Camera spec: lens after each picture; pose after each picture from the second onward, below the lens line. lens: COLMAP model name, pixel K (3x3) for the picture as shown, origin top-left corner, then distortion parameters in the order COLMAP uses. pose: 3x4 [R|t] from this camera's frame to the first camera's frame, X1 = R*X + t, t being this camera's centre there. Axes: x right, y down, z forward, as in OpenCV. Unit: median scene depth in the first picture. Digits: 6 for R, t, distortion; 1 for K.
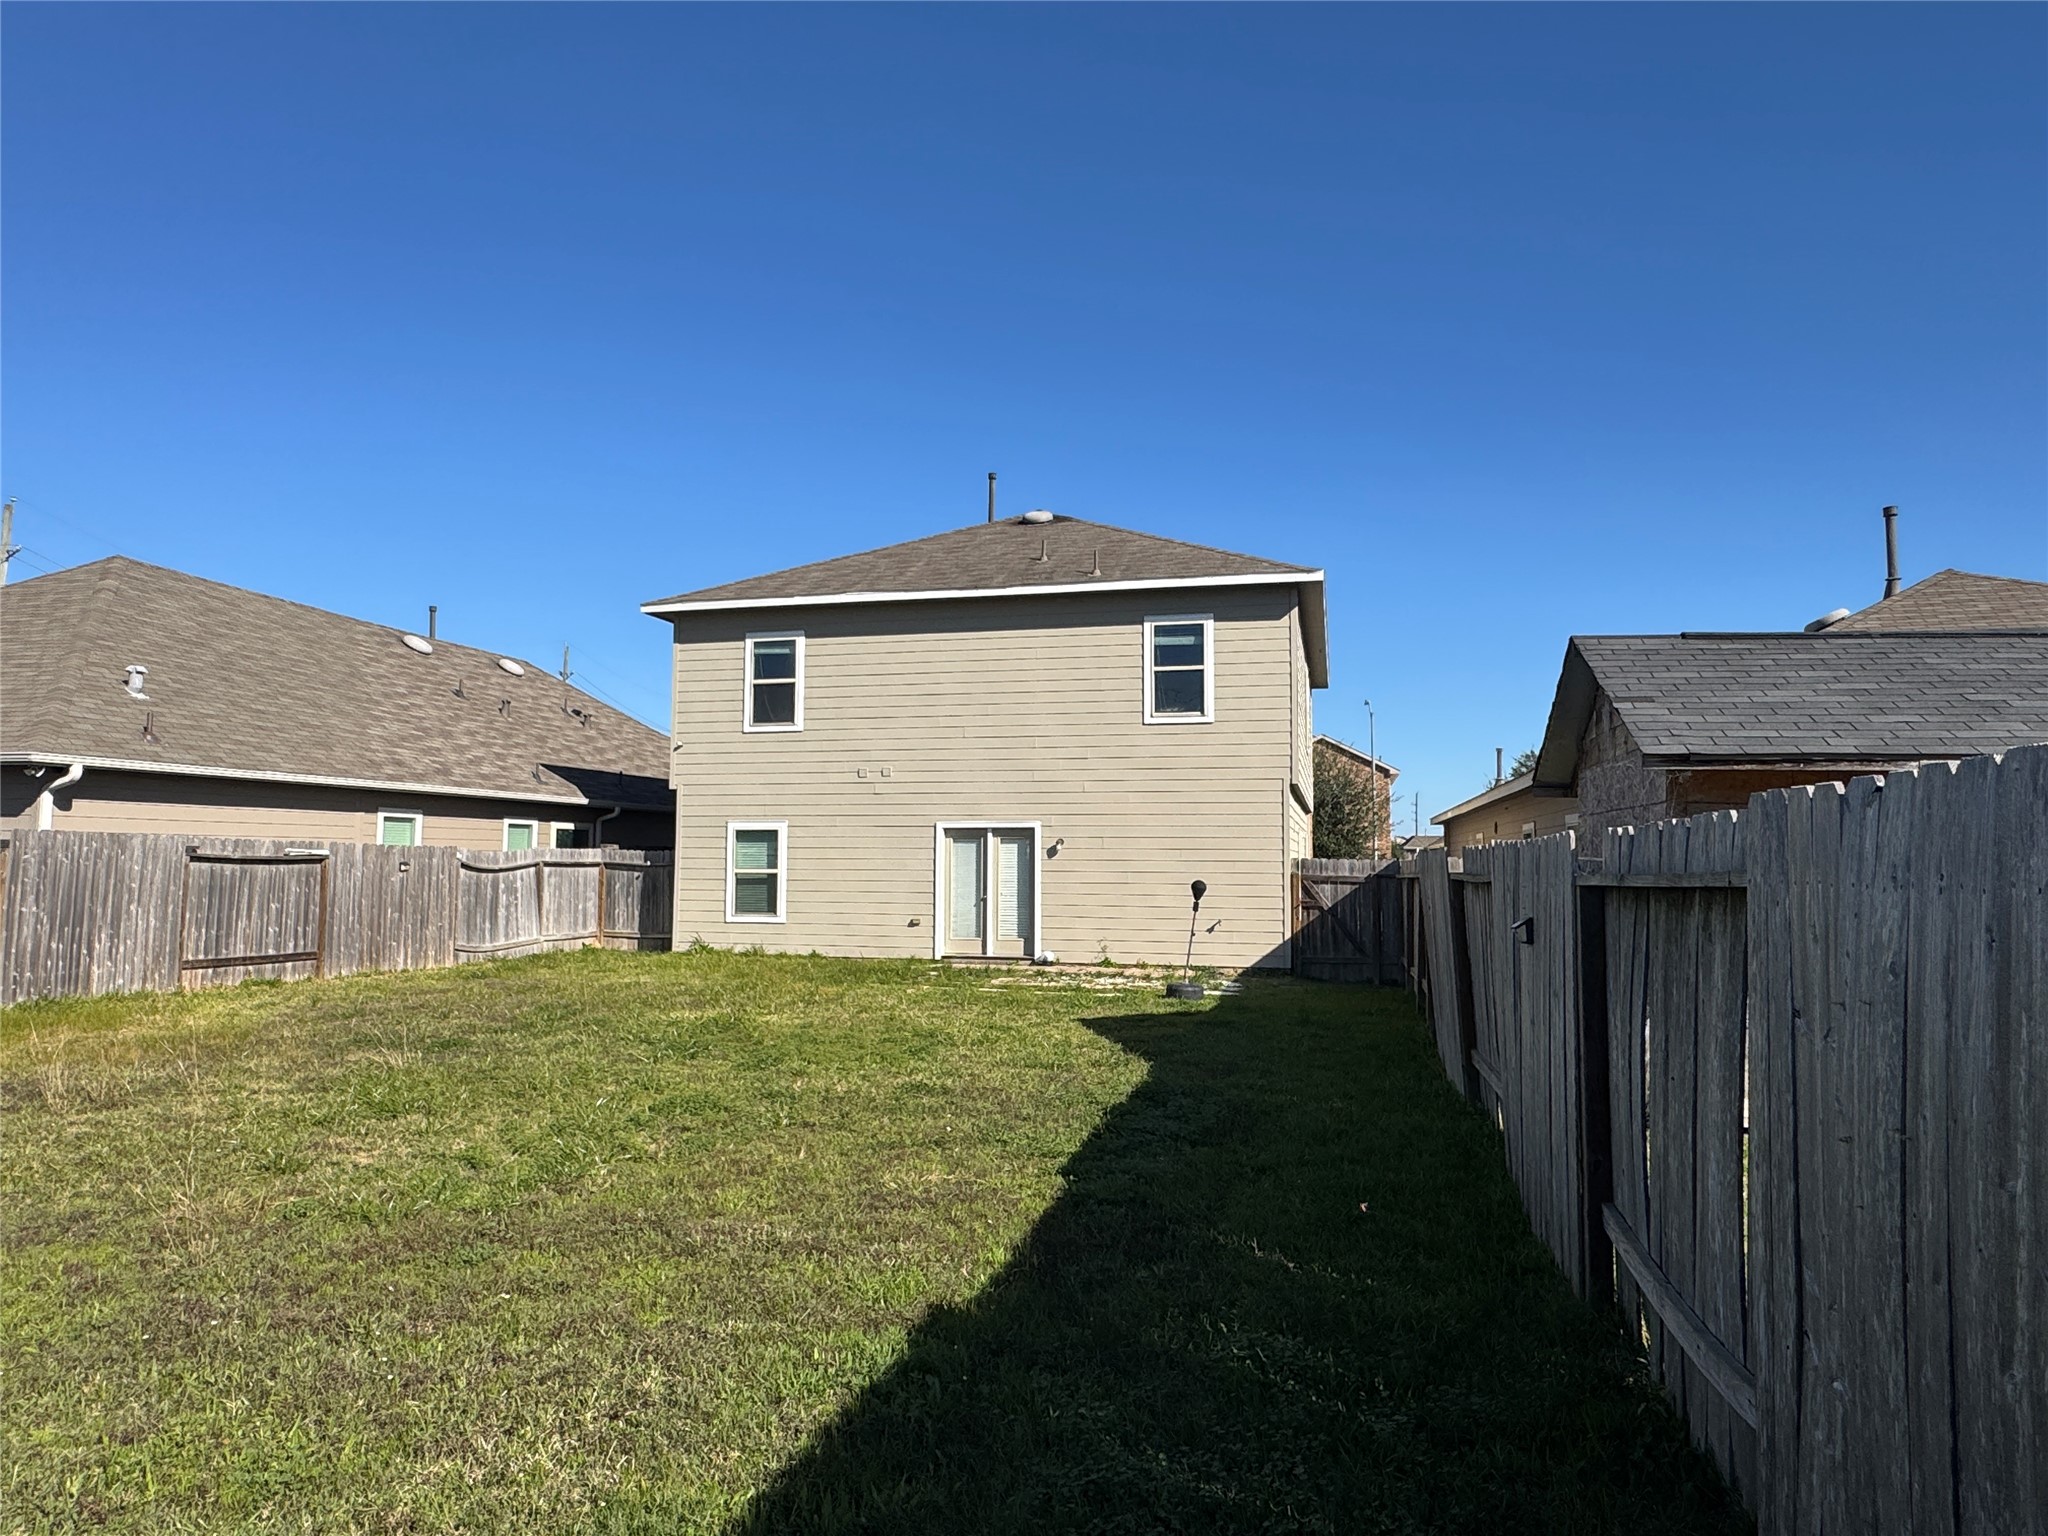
lens RADIAL K [[1252.8, 0, 1024.0], [0, 1252.8, 768.0], [0, 0, 1]] dist [-0.001318, -0.000427]
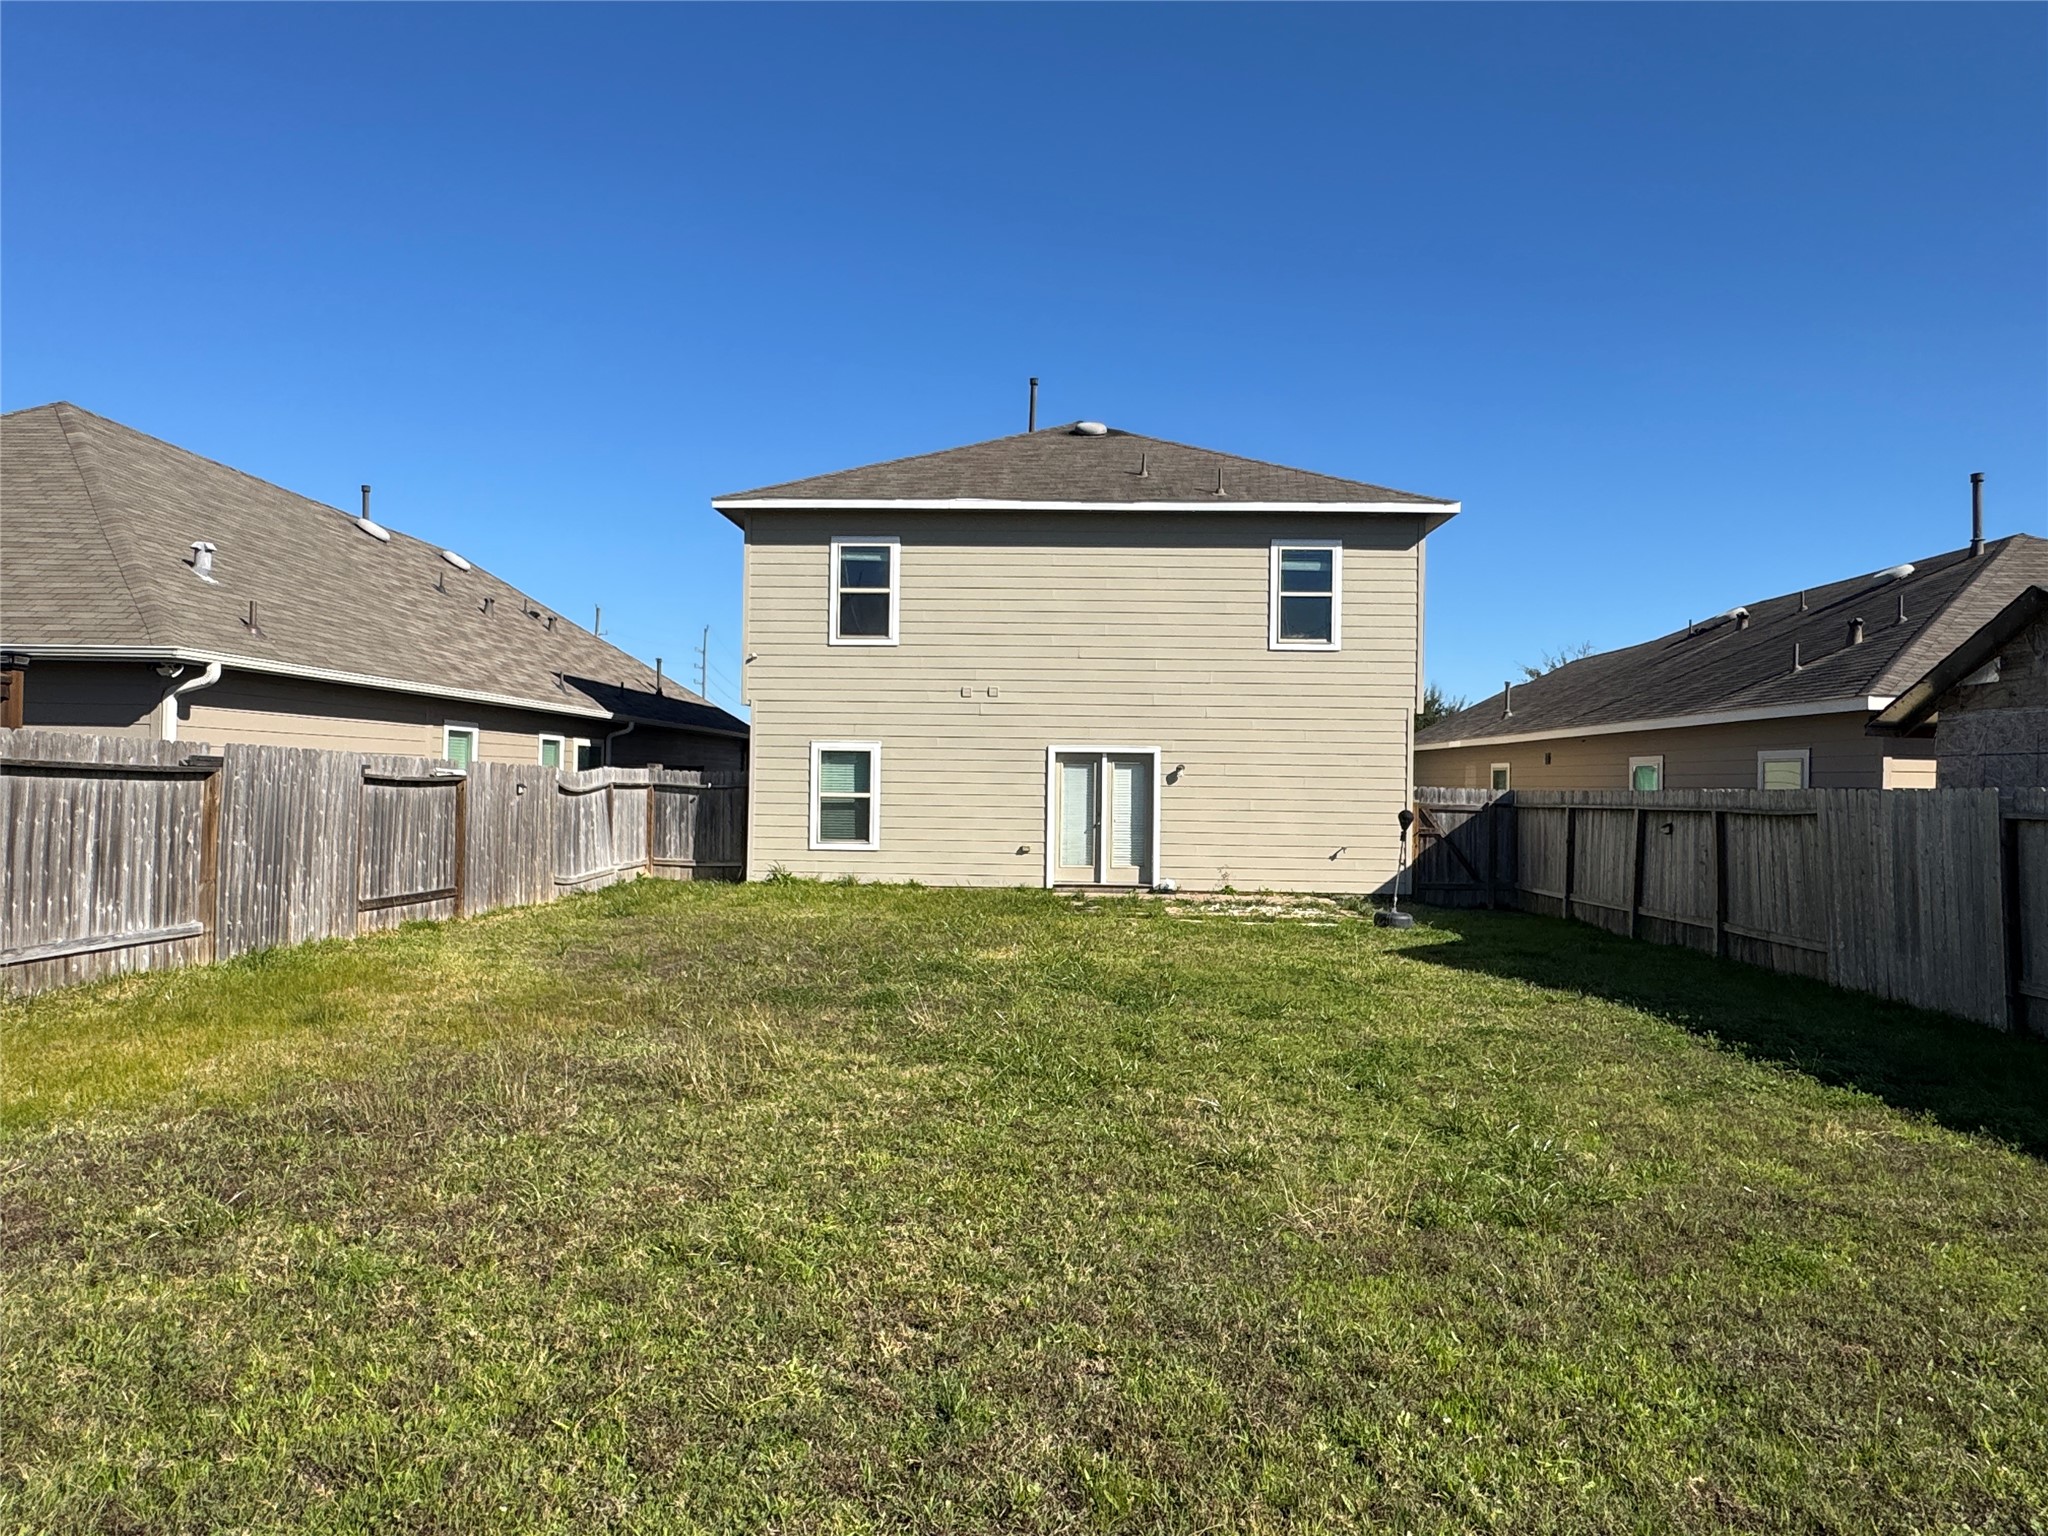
lens RADIAL K [[1252.8, 0, 1024.0], [0, 1252.8, 768.0], [0, 0, 1]] dist [-0.001318, -0.000427]
pose [[0.978683, 0.011405, 0.205058, -0.287154], [-0.024606, 0.997777, 0.061938, 0.001317], [-0.203896, -0.065664, 0.976788, 0.067963]]
